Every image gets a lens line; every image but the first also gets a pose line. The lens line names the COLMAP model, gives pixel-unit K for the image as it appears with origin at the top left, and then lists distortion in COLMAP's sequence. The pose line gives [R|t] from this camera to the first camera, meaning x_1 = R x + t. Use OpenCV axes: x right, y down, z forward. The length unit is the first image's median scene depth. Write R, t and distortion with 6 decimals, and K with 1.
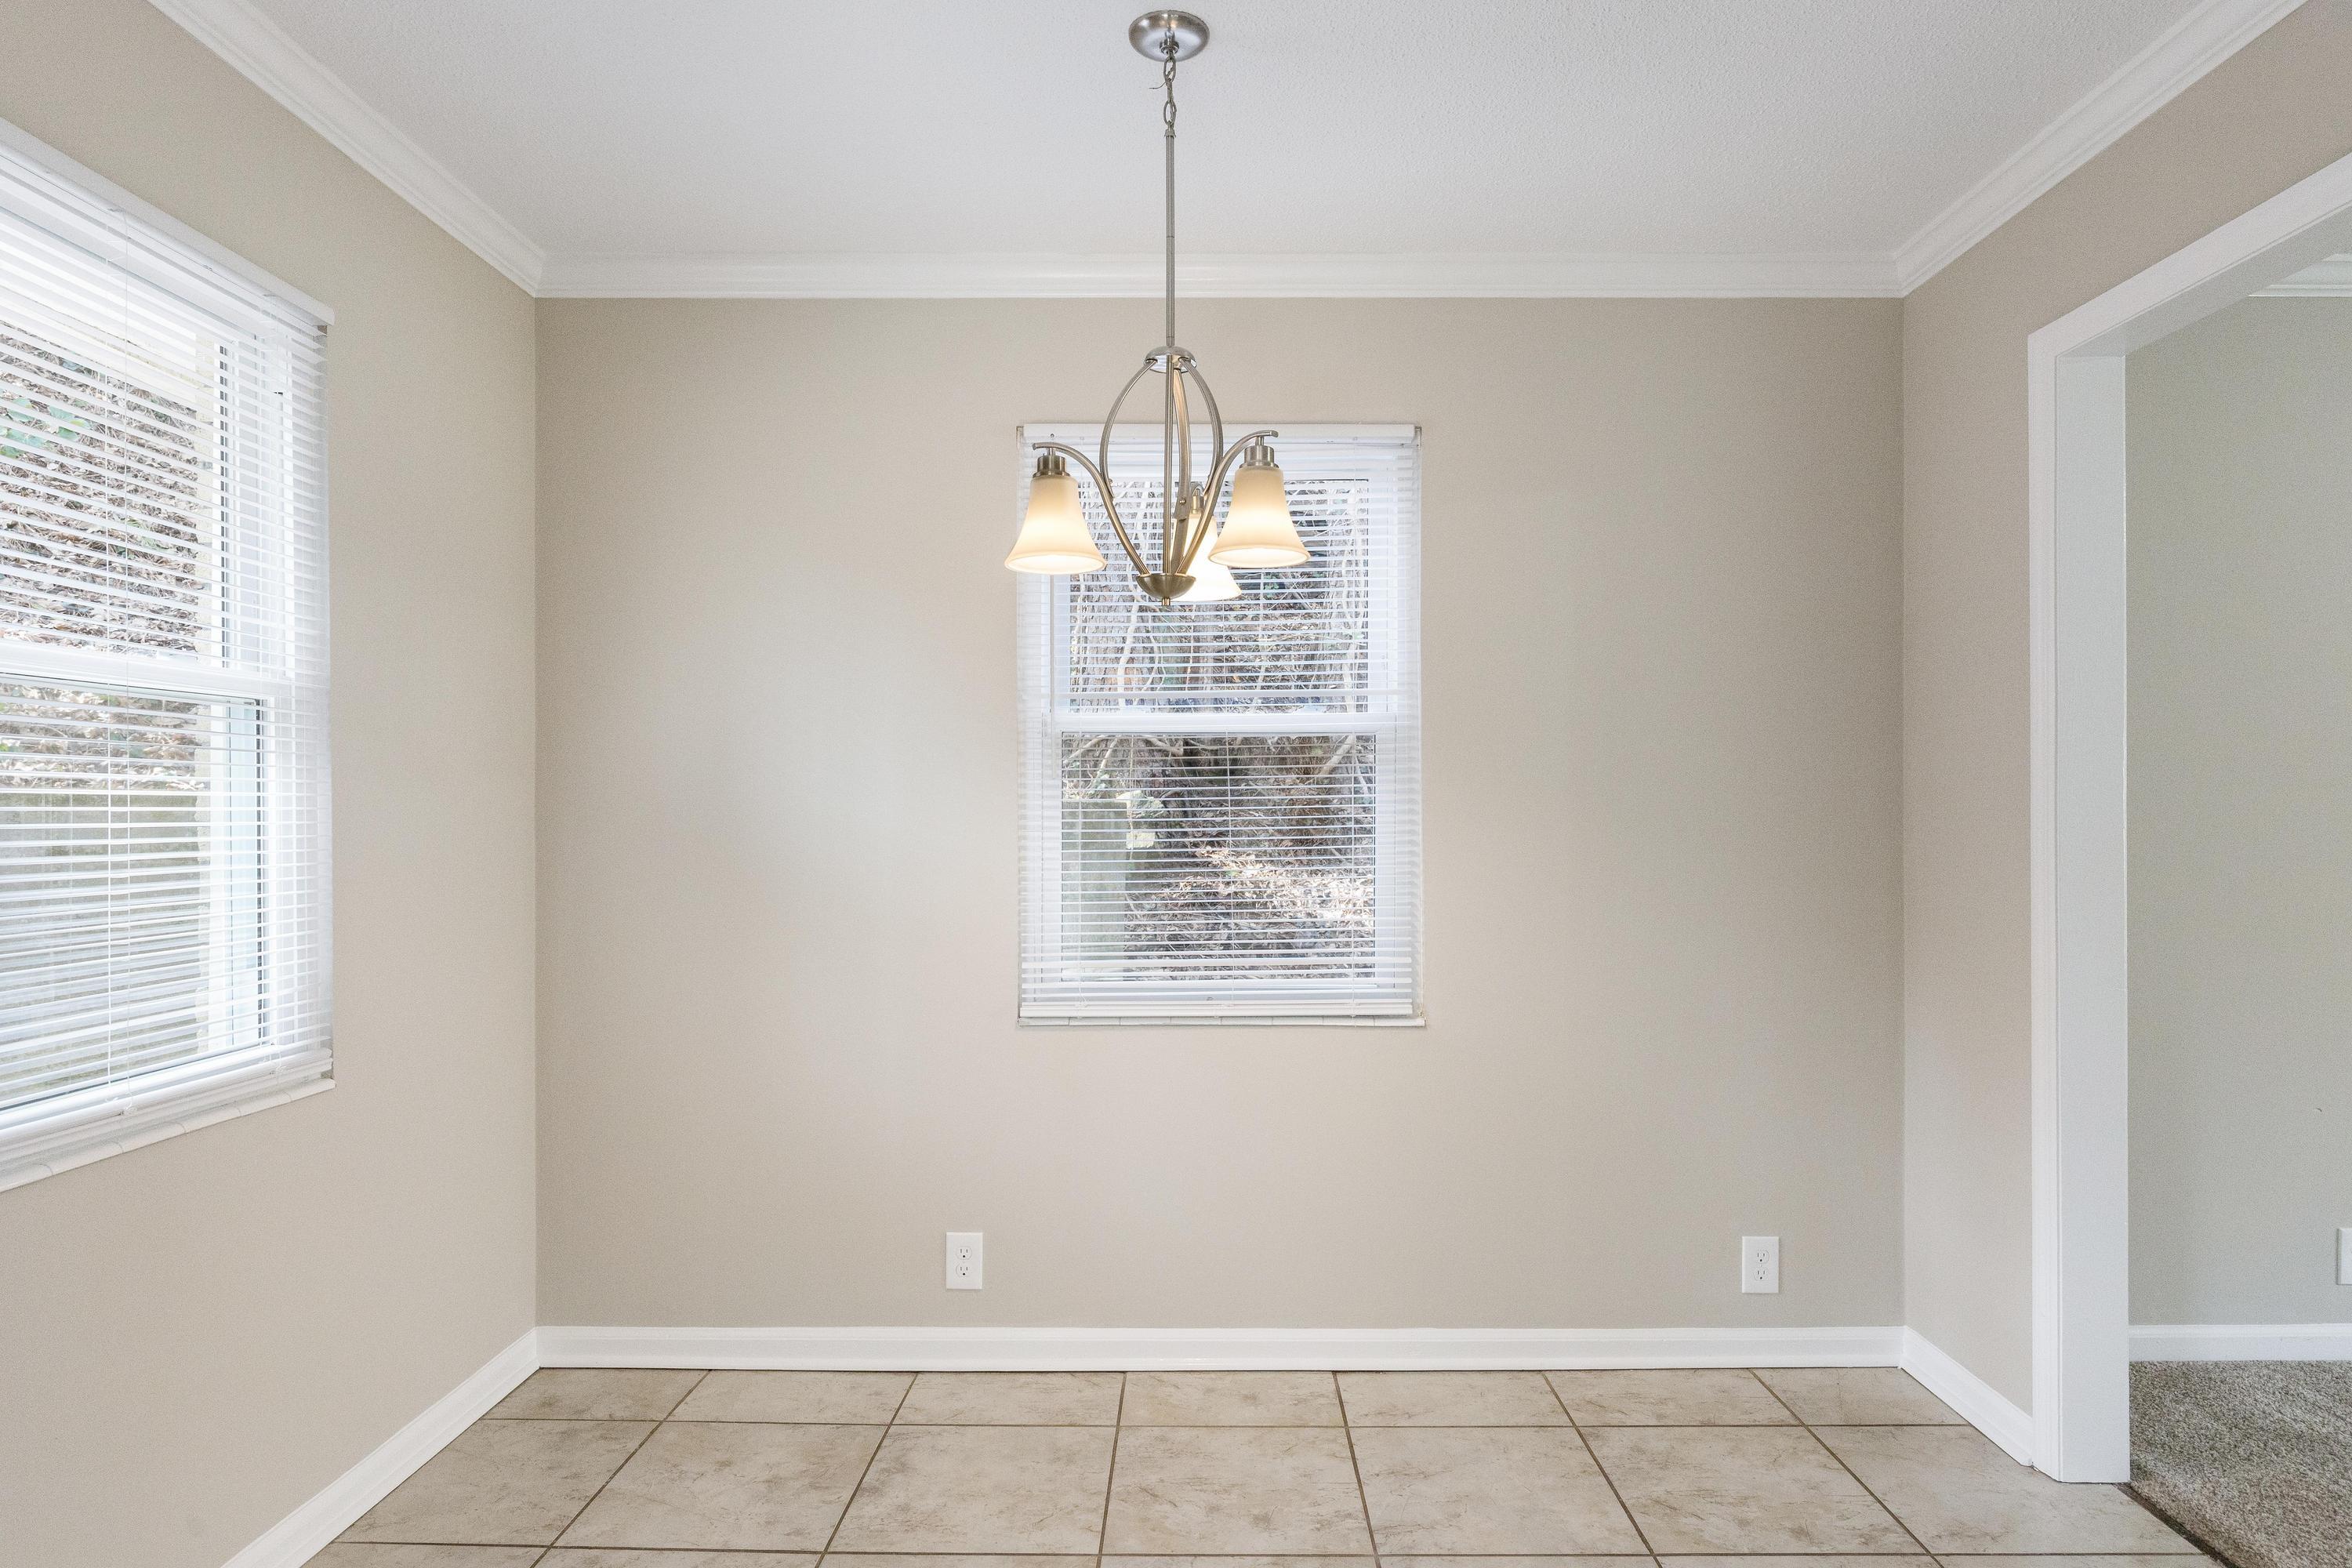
lens RADIAL K [[1349.2, 0, 1178.7], [0, 1349.2, 798.6], [0, 0, 1]] dist [-0.007349, -0.000858]
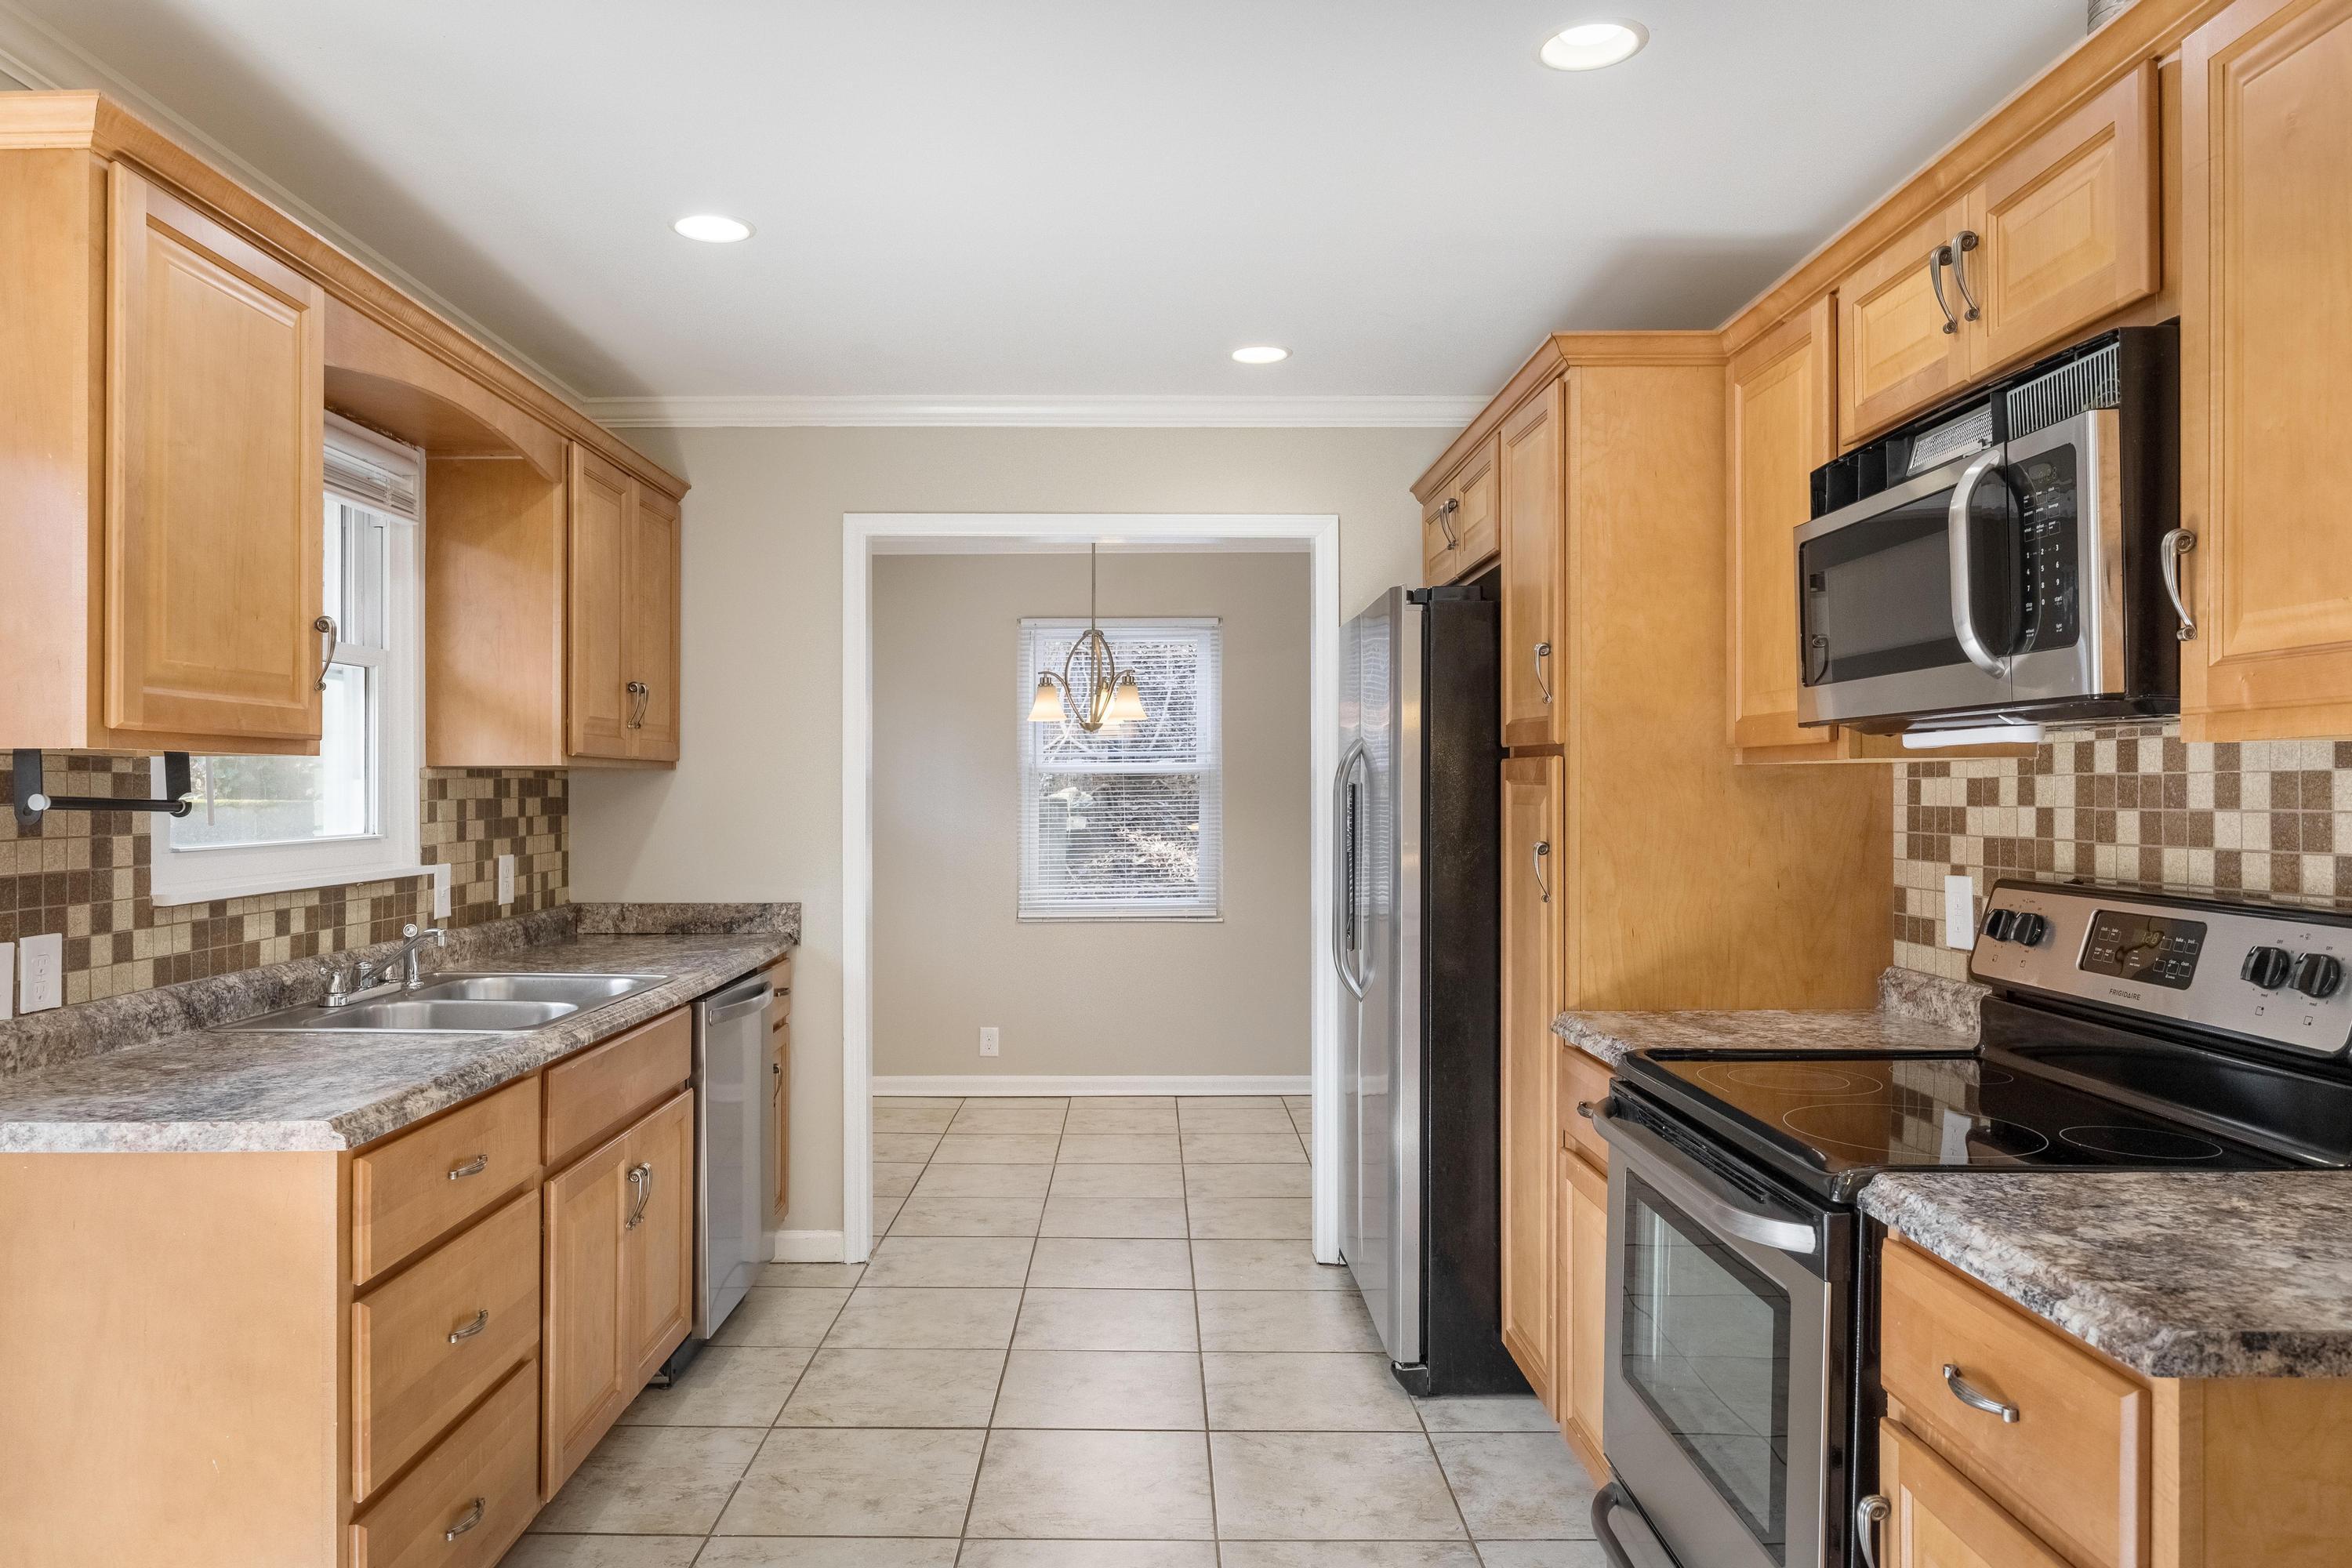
lens RADIAL K [[1523.4, 0, 1171.3], [0, 1523.4, 786.7], [0, 0, 1]] dist [0.000229, 0.000026]
pose [[0.999255, 0.002563, 0.038496, 0.020152], [-0.002977, 0.999938, 0.010717, -0.054269], [-0.038466, -0.010824, 0.999201, -1.227599]]
